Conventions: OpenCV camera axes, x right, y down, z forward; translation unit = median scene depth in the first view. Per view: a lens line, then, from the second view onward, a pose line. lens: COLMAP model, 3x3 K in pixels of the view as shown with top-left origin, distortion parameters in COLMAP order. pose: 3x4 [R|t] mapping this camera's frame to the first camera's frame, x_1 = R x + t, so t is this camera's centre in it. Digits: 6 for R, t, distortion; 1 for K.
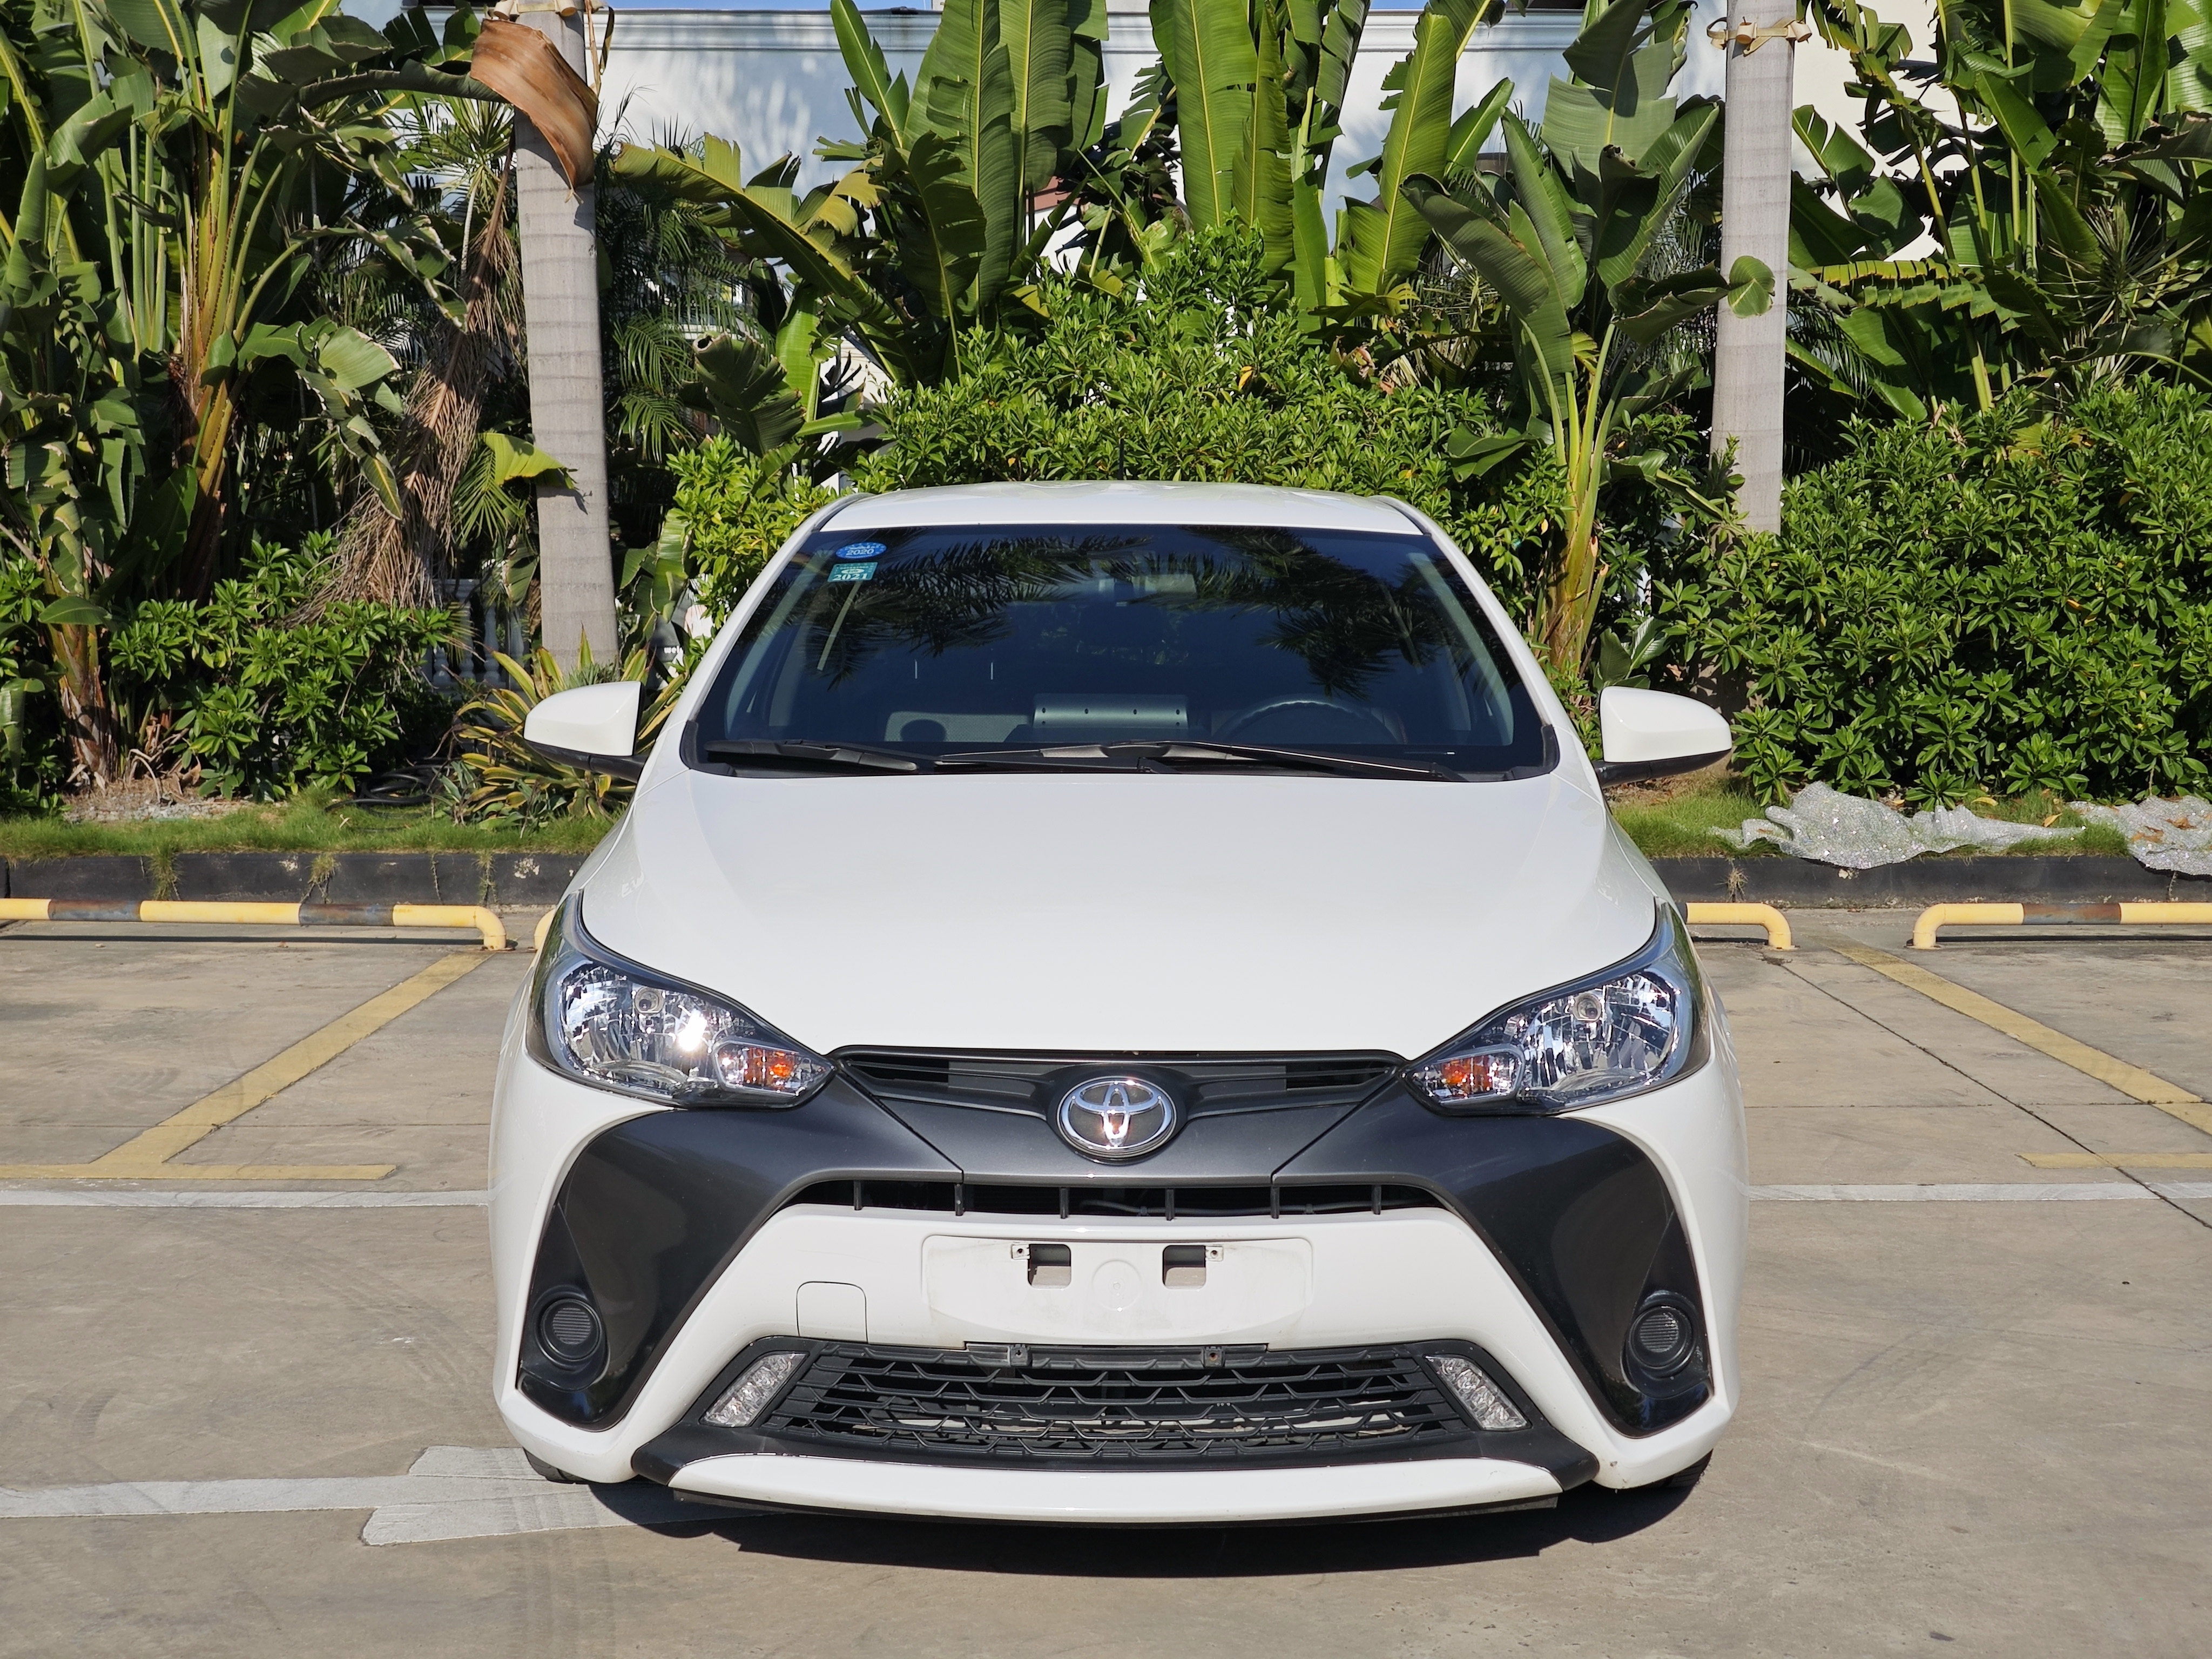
lens RADIAL K [[3108.9, 0, 1110.9], [0, 3108.9, 815.3], [0, 0, 1]] dist [0.011642, 0.000000]
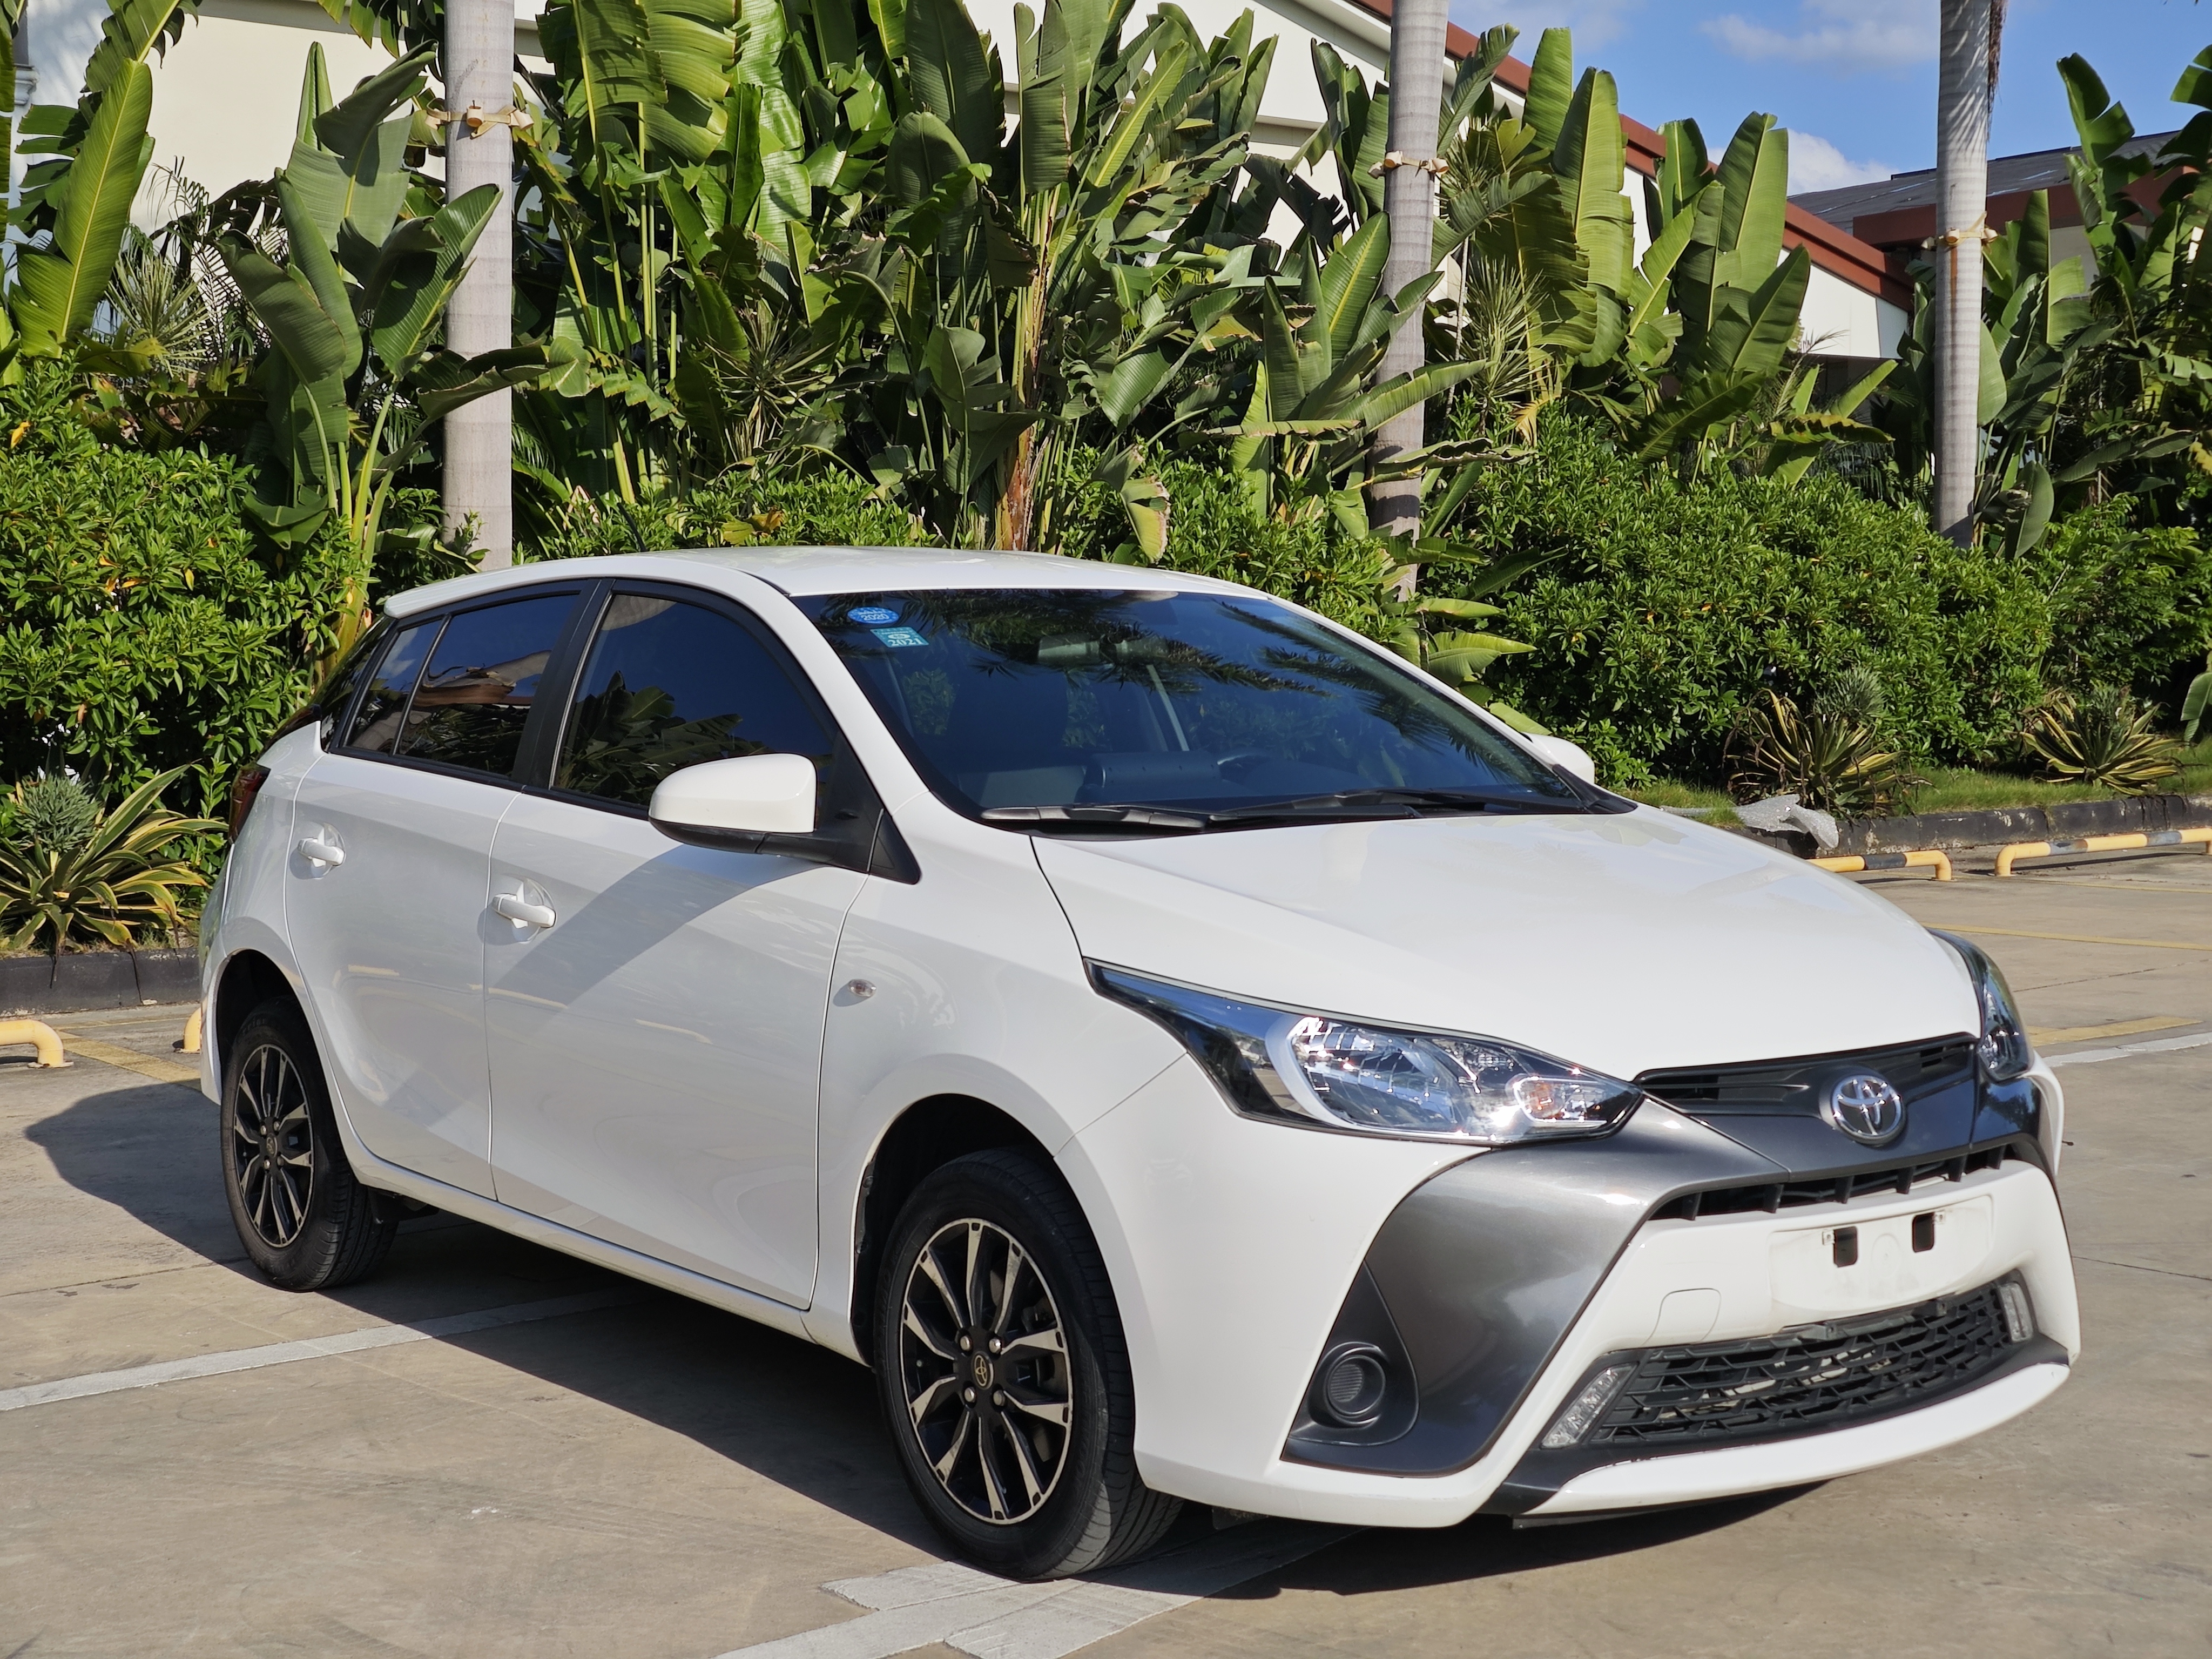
lens RADIAL K [[3108.9, 0, 1093.9], [0, 3108.9, 841.1], [0, 0, 1]] dist [0.011642, 0.000000]
pose [[0.772721, -0.041327, 0.633399, -0.293461], [0.052477, 0.998621, 0.001136, -0.005322], [-0.632572, 0.032361, 0.773825, 0.092982]]
